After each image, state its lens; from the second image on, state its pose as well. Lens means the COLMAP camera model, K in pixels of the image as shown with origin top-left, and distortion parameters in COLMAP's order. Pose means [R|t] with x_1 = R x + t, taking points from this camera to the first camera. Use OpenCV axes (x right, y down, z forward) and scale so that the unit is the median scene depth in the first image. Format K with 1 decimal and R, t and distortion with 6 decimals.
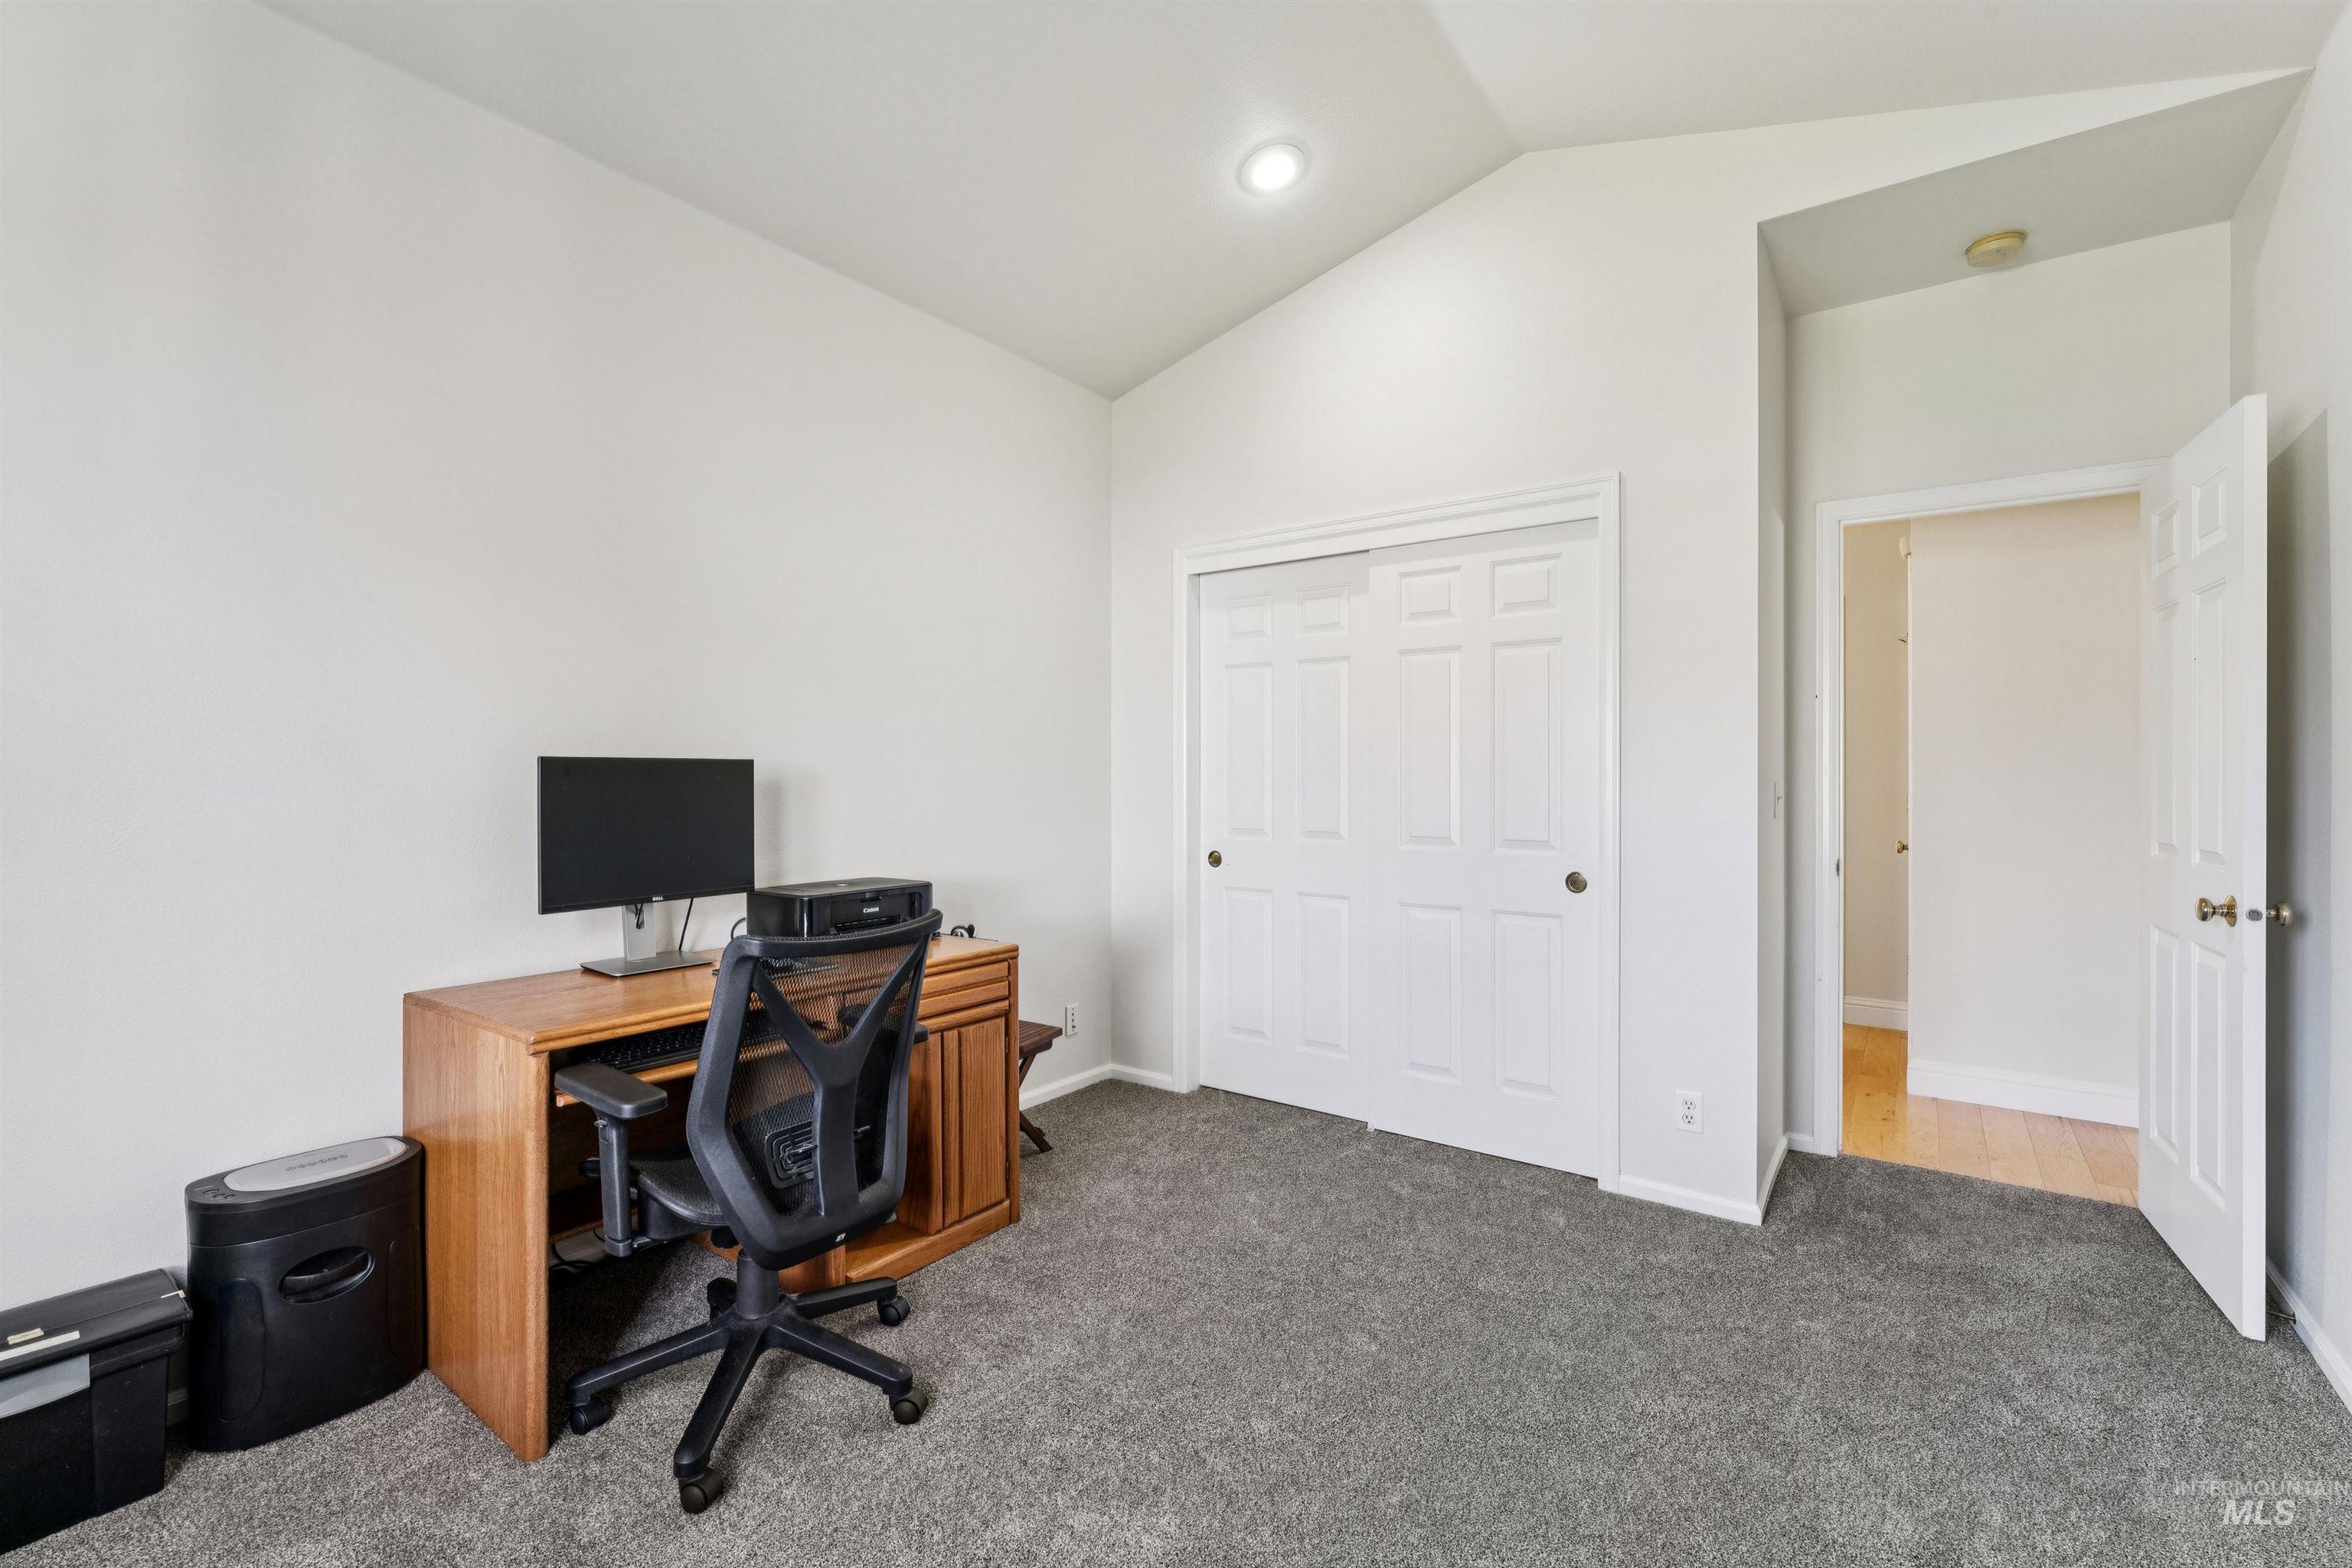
lens RADIAL K [[1009.8, 0, 1179.1], [0, 1009.8, 780.2], [0, 0, 1]] dist [0.000109, -0.000013]
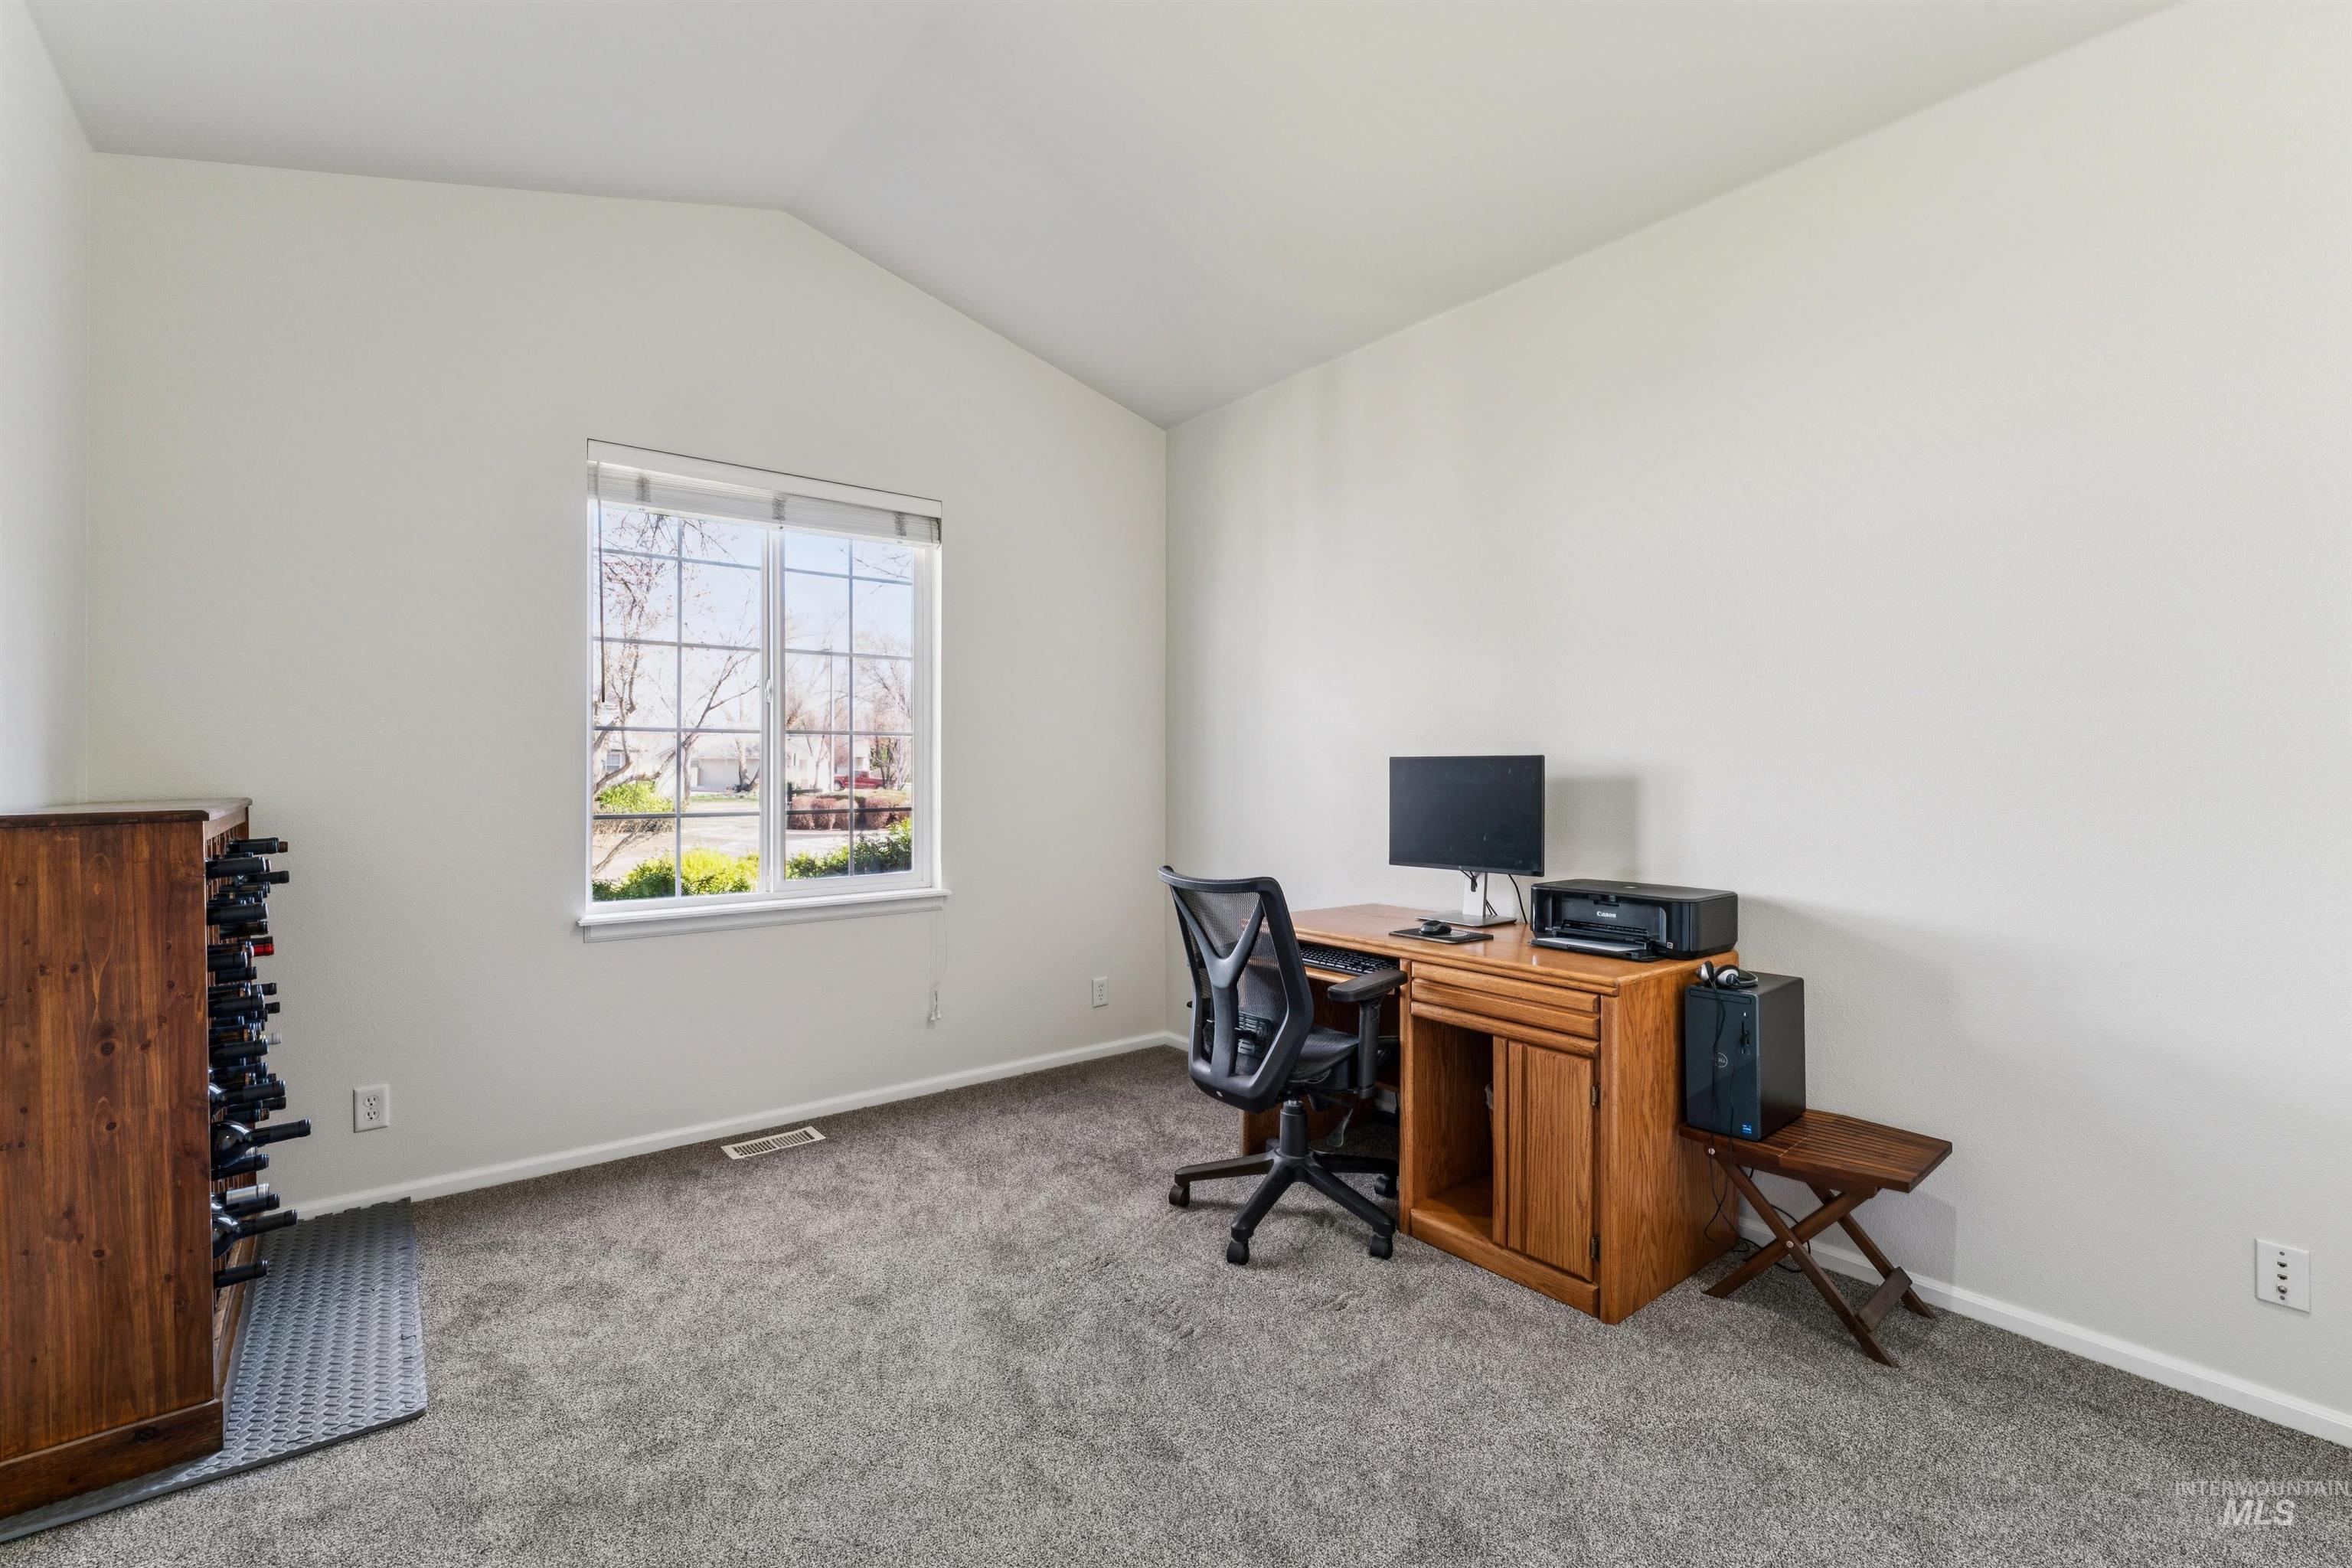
lens RADIAL K [[1009.8, 0, 1179.8], [0, 1009.8, 781.1], [0, 0, 1]] dist [0.000109, -0.000013]
pose [[-0.276508, 0.007216, -0.960985, 0.749232], [-0.004602, 0.999950, 0.008832, -0.000738], [0.961001, 0.006865, -0.276461, 0.949537]]
